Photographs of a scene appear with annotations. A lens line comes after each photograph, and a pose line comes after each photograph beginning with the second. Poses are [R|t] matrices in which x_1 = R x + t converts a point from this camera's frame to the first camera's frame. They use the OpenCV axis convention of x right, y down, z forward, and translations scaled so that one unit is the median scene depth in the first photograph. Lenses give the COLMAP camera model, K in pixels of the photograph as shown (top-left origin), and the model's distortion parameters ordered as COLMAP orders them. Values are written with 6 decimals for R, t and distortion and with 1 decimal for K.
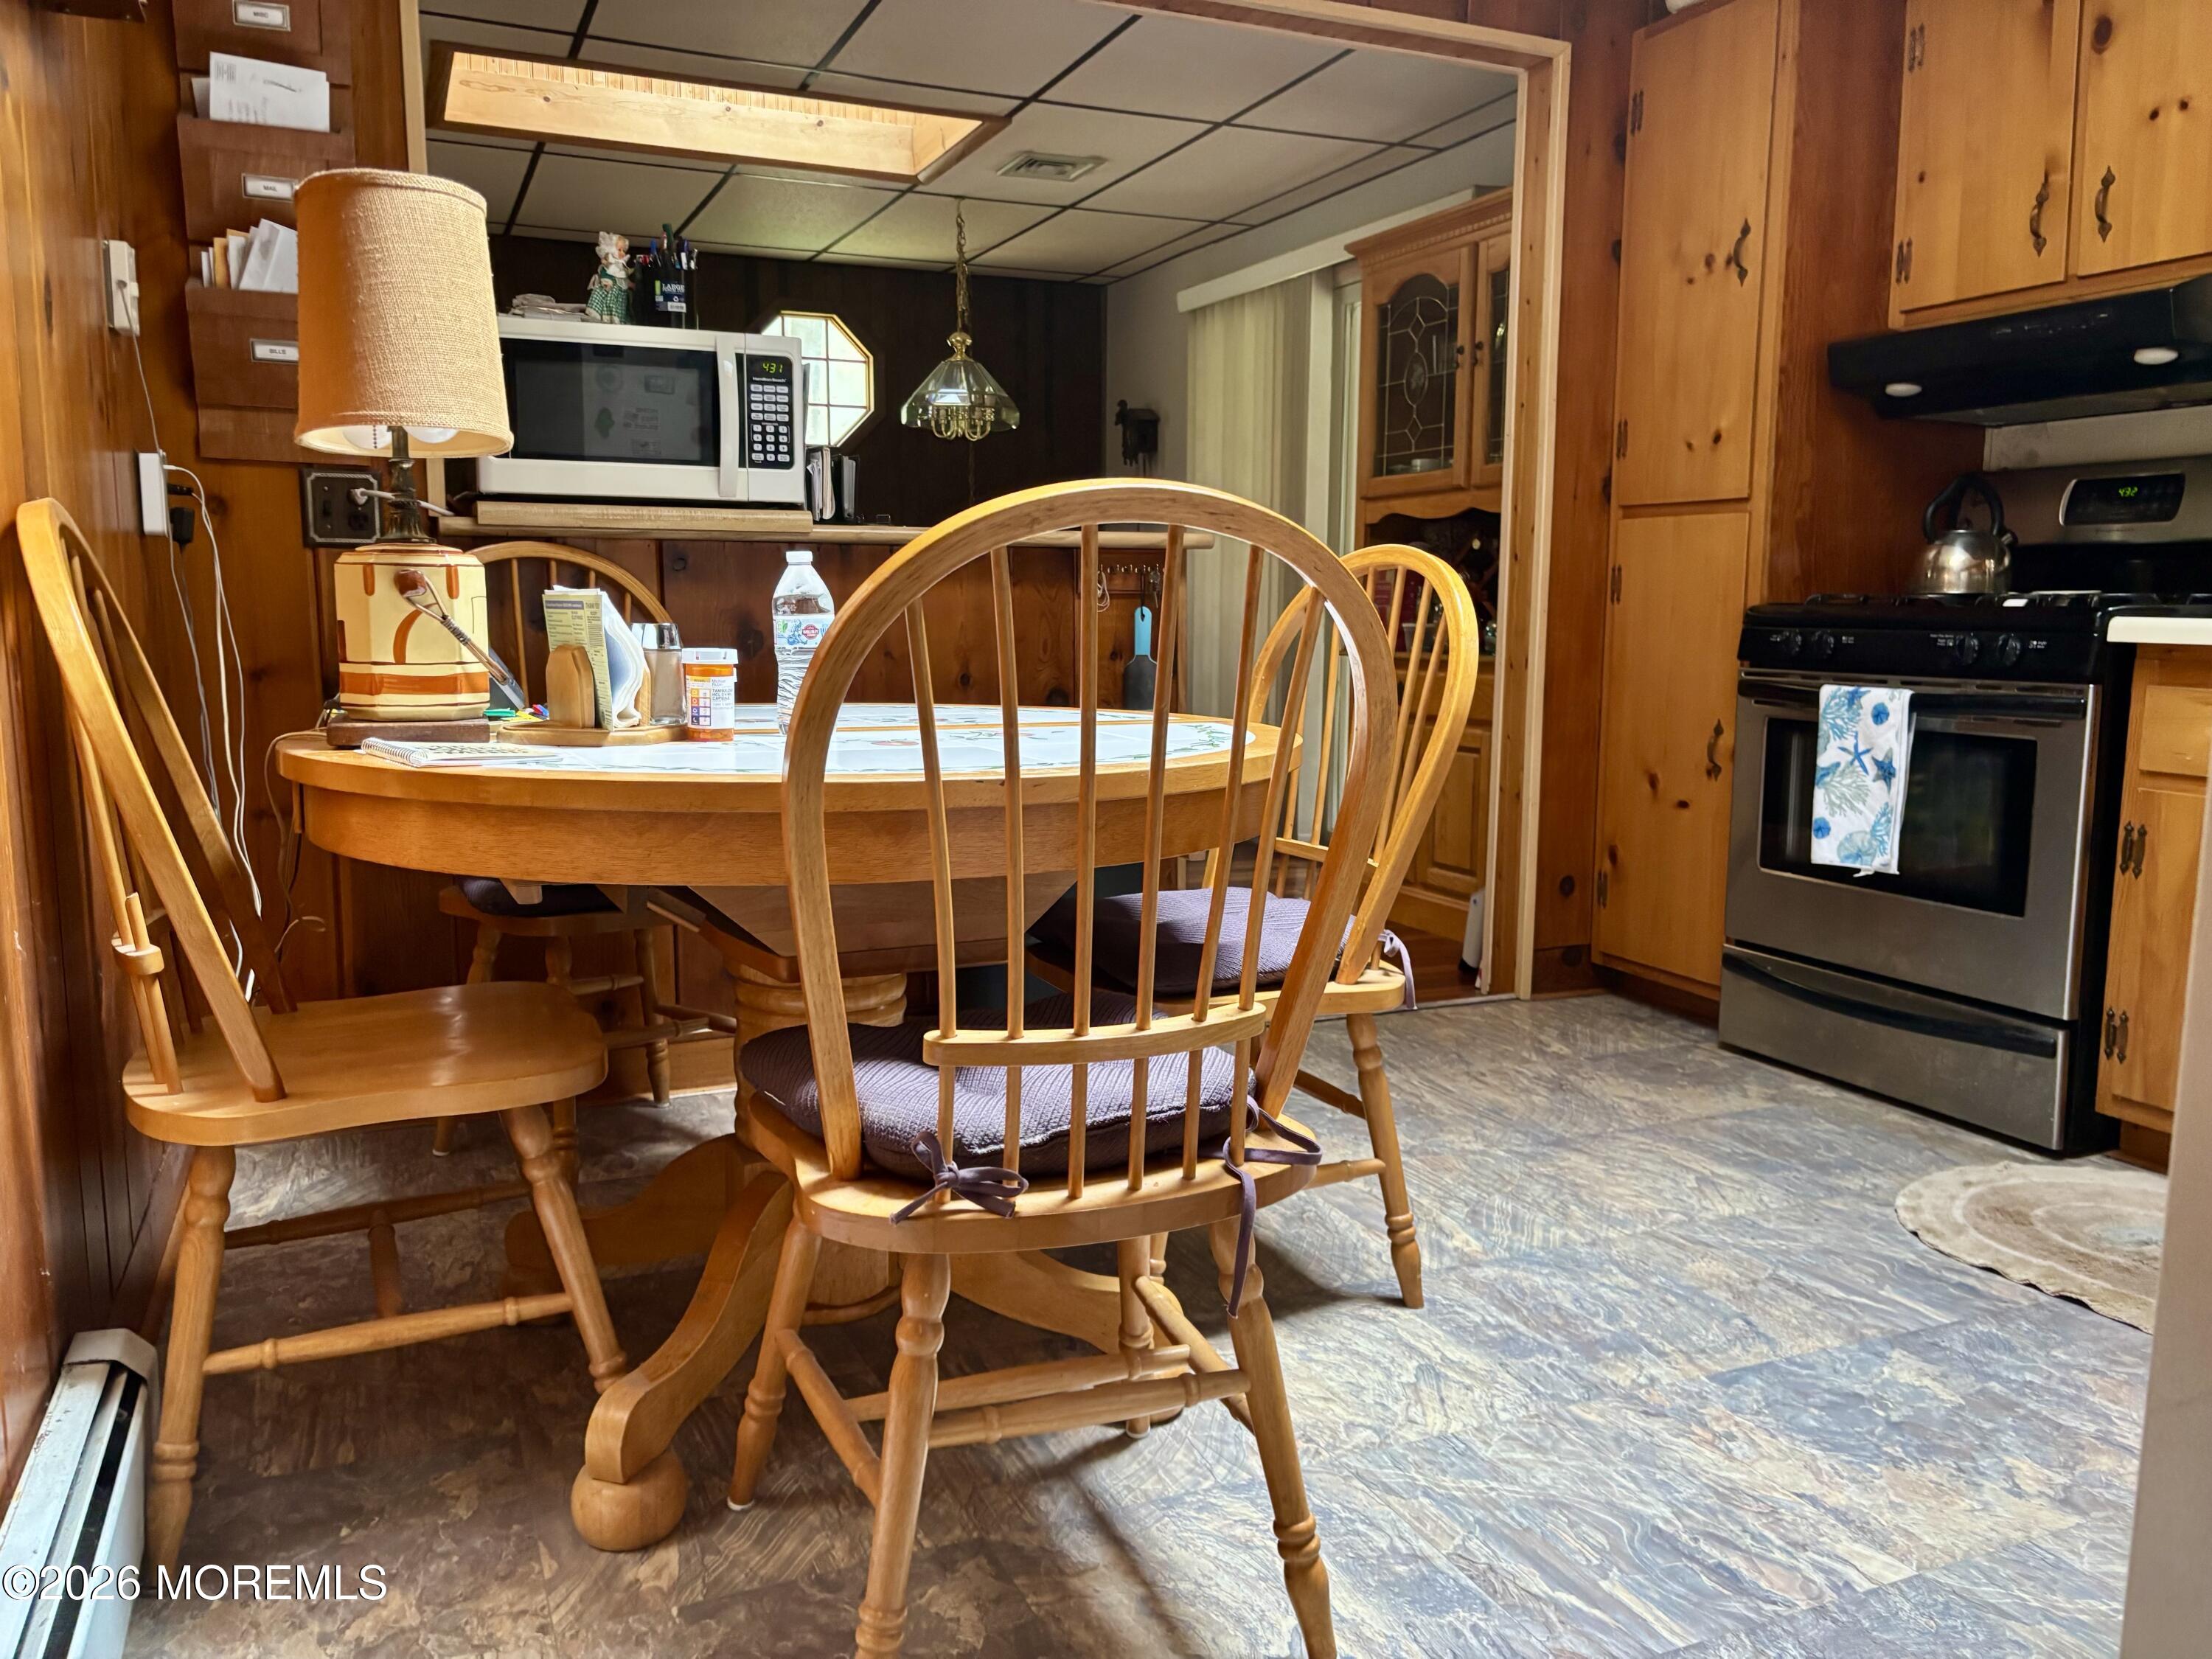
lens RADIAL K [[1668.4, 0, 1088.1], [0, 1668.4, 821.8], [0, 0, 1]] dist [0.046049, -0.040547]
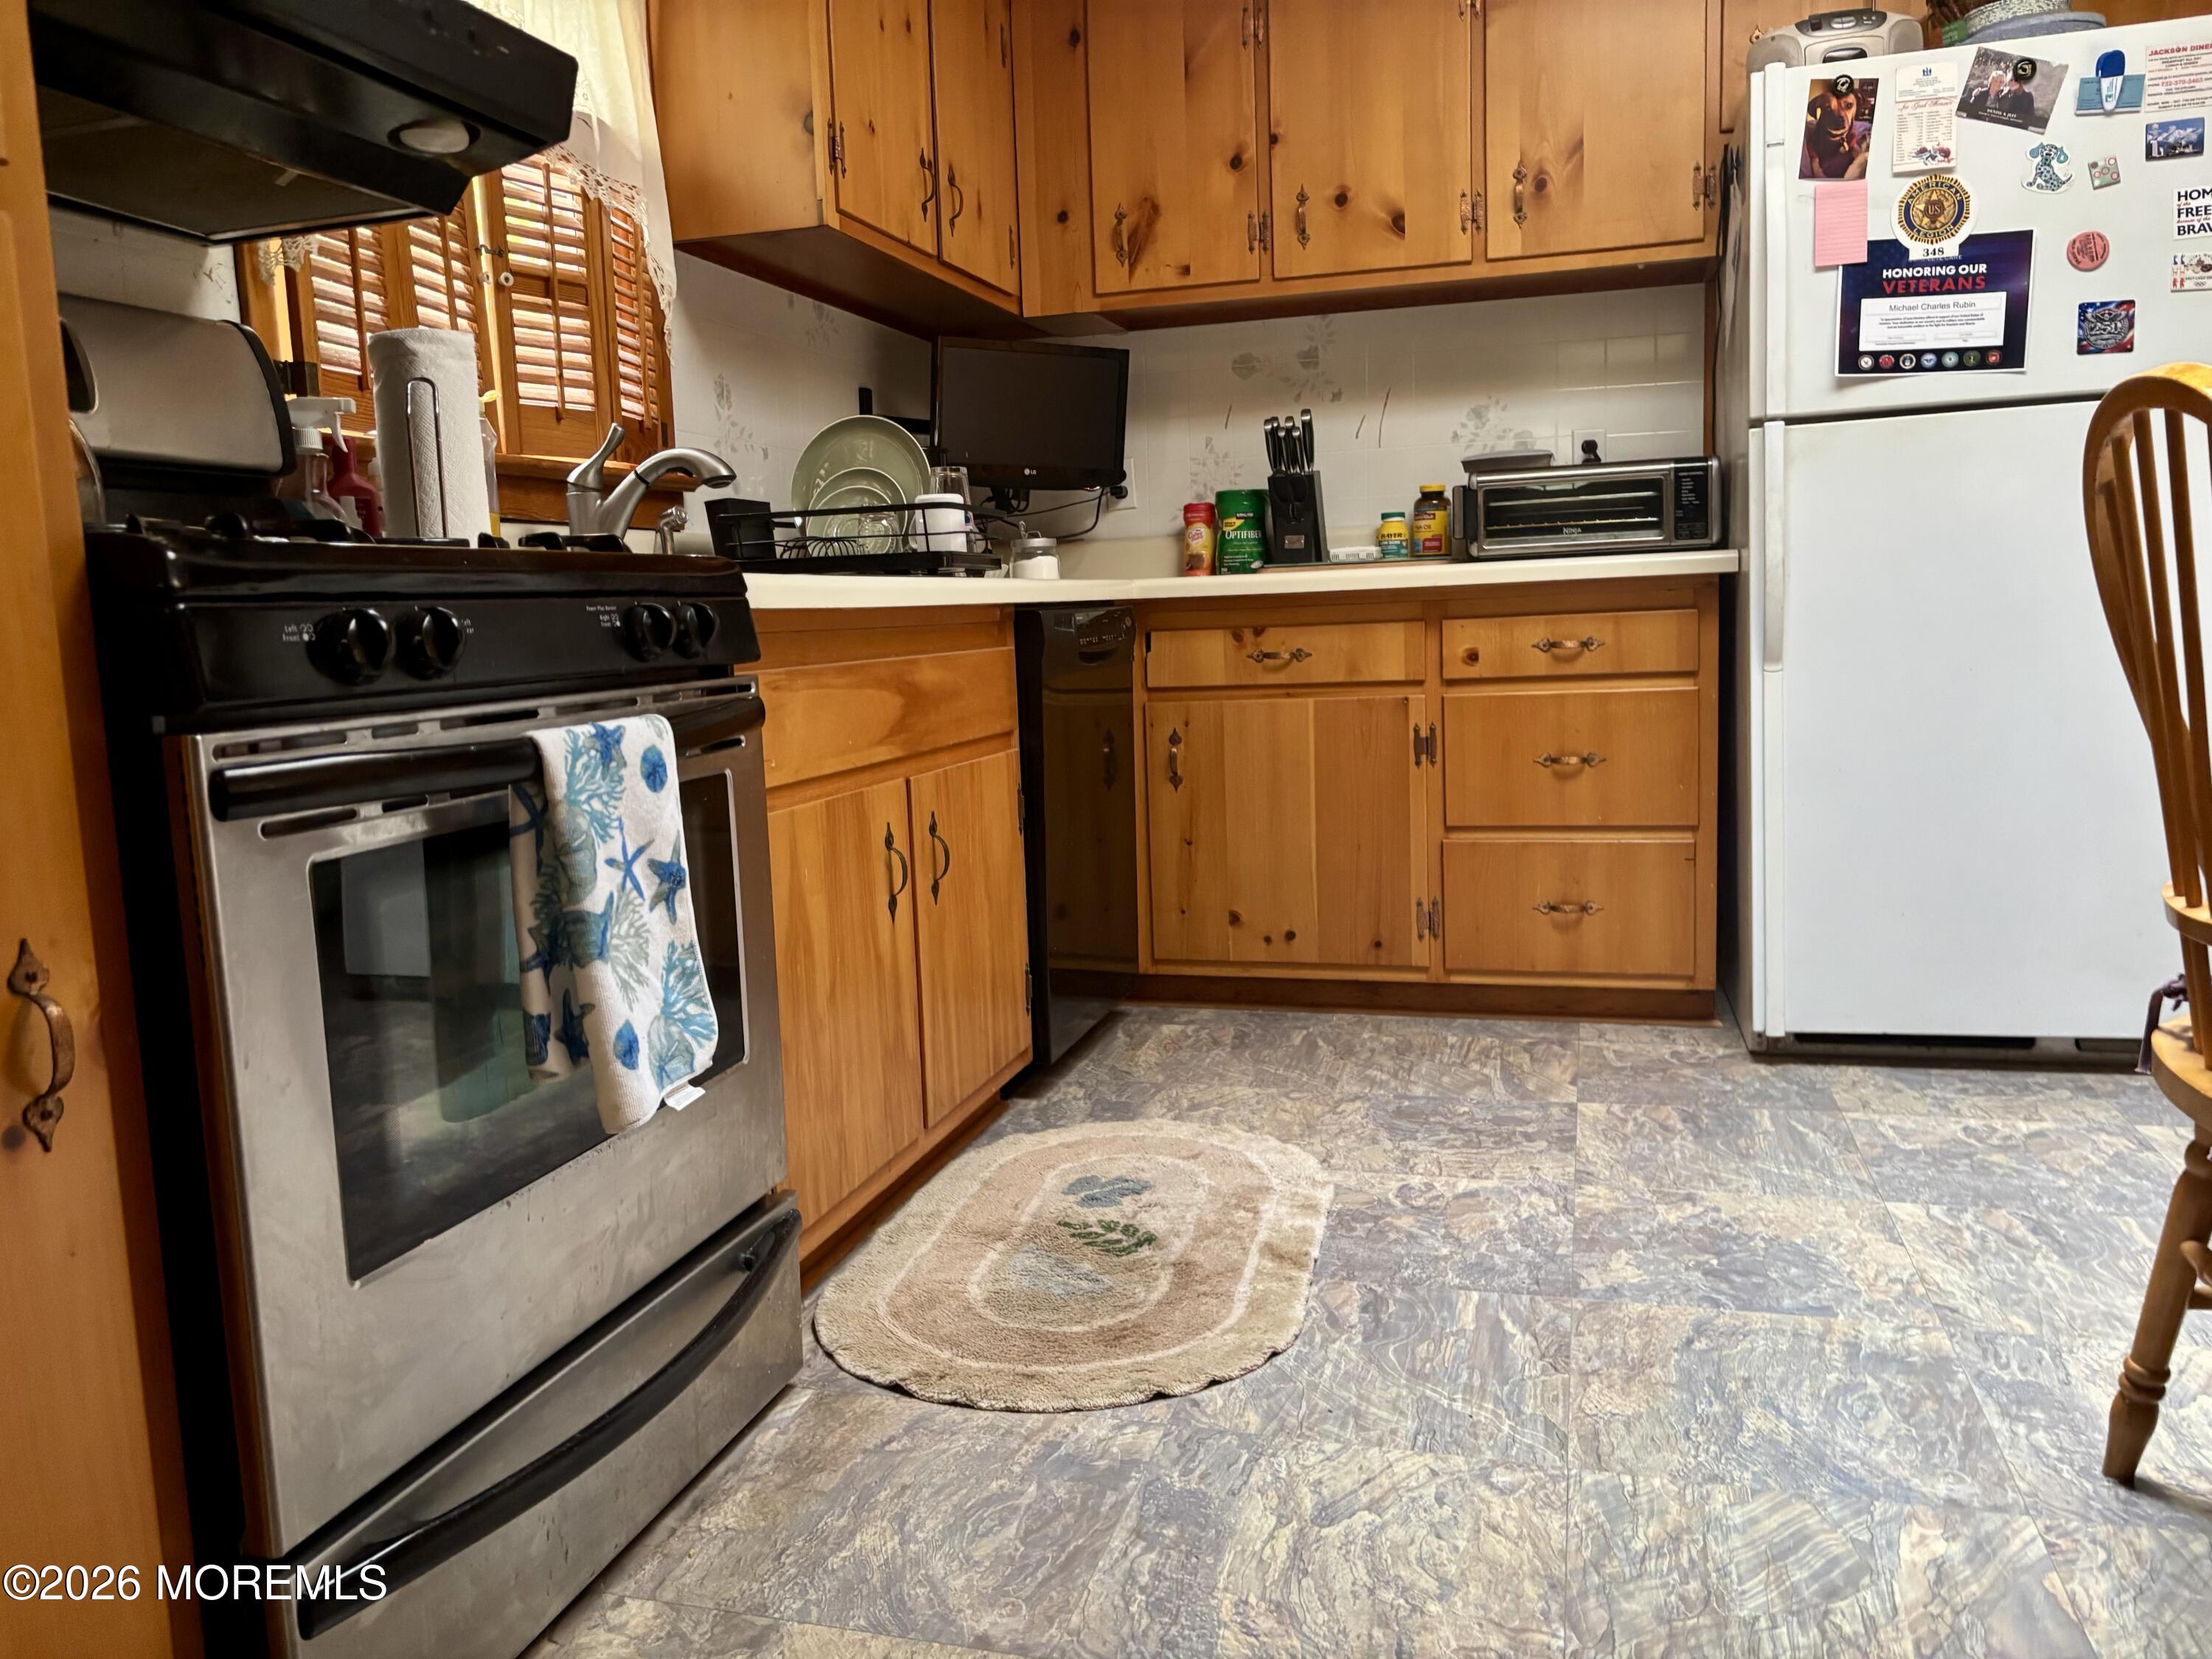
lens RADIAL K [[1668.4, 0, 1088.1], [0, 1668.4, 821.8], [0, 0, 1]] dist [0.046049, -0.040547]
pose [[-0.772551, -0.052719, 0.632761, 0.086869], [0.121048, 0.966042, 0.228277, -0.178835], [-0.623308, 0.252950, -0.739935, 1.592240]]
